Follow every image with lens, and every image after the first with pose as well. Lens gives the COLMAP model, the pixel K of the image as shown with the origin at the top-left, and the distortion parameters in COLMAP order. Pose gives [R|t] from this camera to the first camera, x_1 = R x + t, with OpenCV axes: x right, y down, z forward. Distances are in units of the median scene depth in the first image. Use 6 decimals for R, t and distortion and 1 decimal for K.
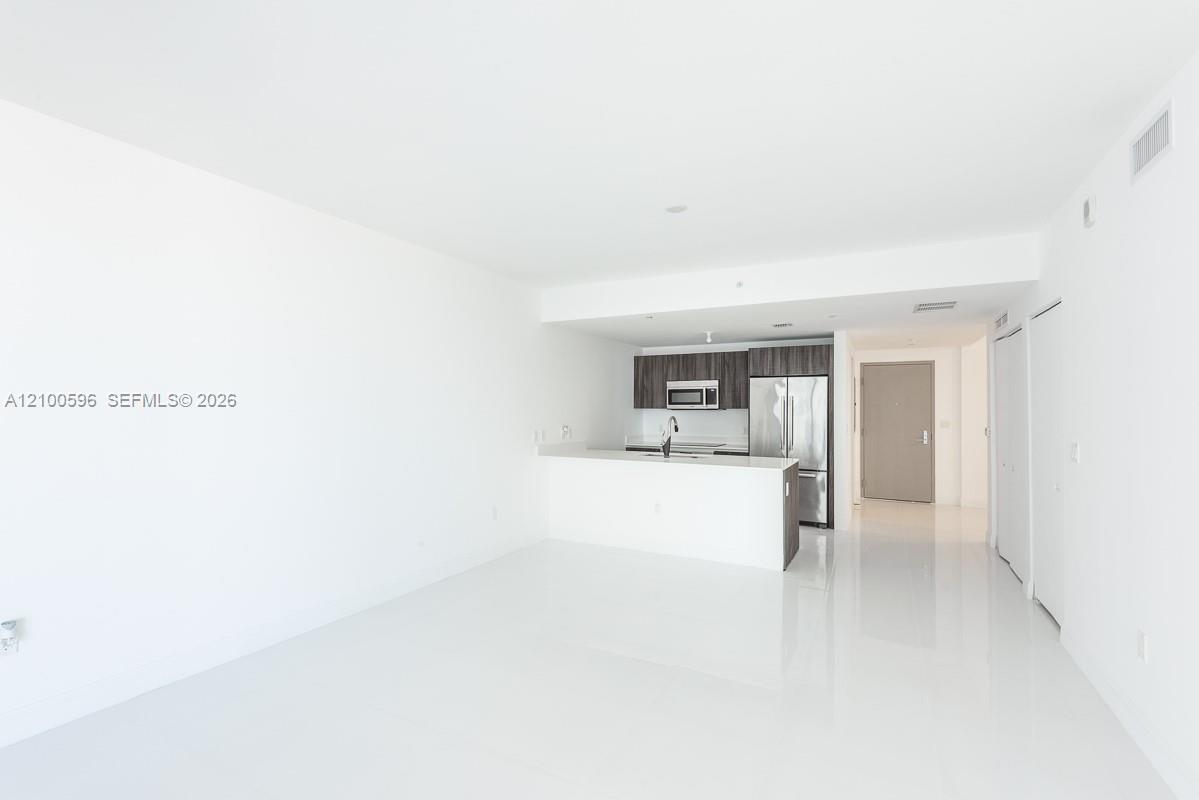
lens RADIAL K [[552.4, 0, 599.5], [0, 552.4, 400.0], [0, 0, 1]] dist [0.000653, -0.000610]
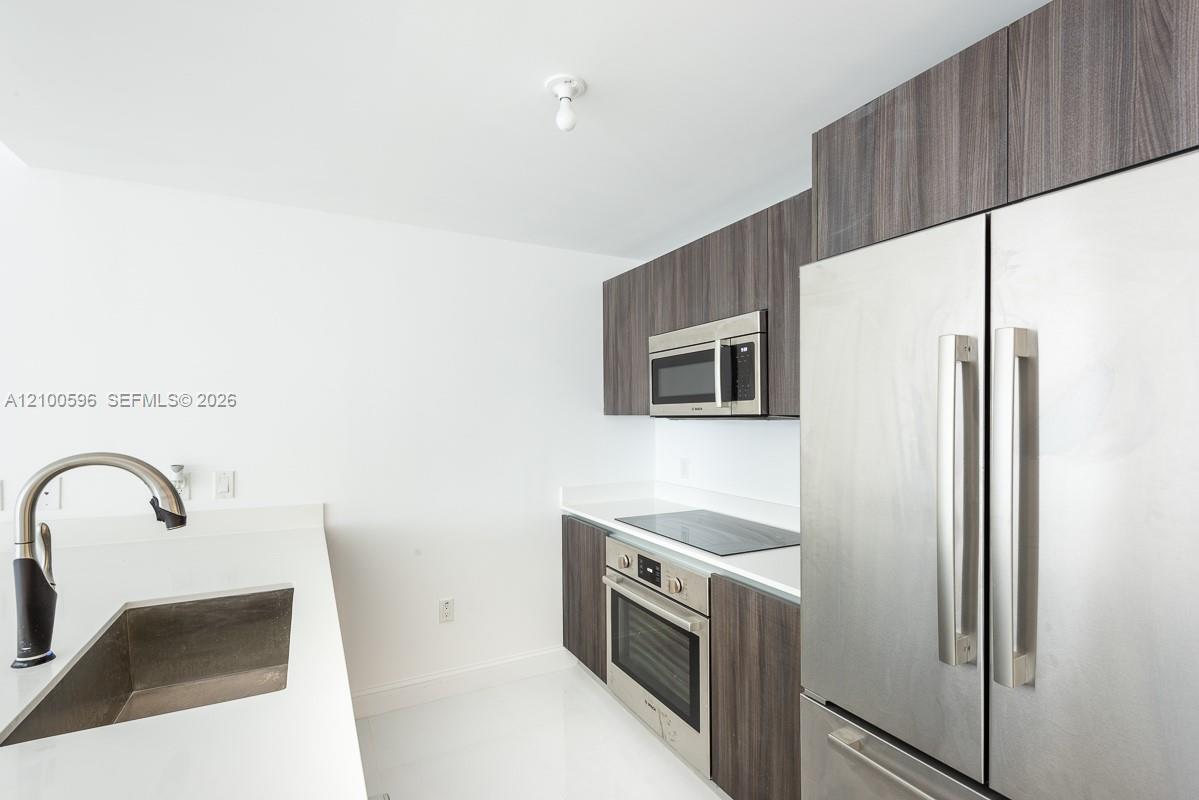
lens RADIAL K [[553.6, 0, 597.3], [0, 553.6, 414.4], [0, 0, 1]] dist [-0.002378, -0.000750]
pose [[0.826205, -0.004647, -0.563350, 0.300044], [0.010473, 0.999920, 0.007110, 0.012465], [0.563272, -0.011774, 0.826188, 0.721077]]
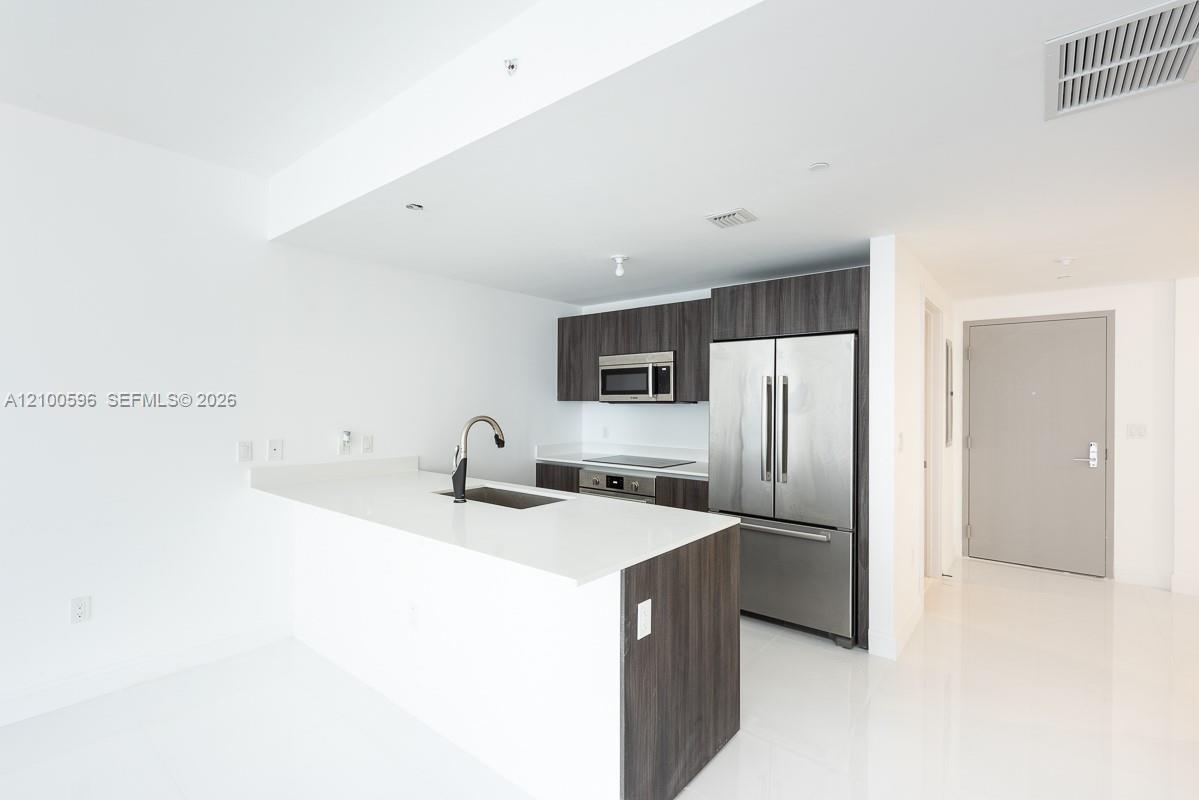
lens RADIAL K [[552.4, 0, 599.5], [0, 552.4, 400.0], [0, 0, 1]] dist [0.000653, -0.000610]
pose [[0.979449, -0.000598, -0.201693, 0.253378], [0.002766, 0.999941, 0.010469, 0.008181], [0.201675, -0.010812, 0.979393, 0.420029]]
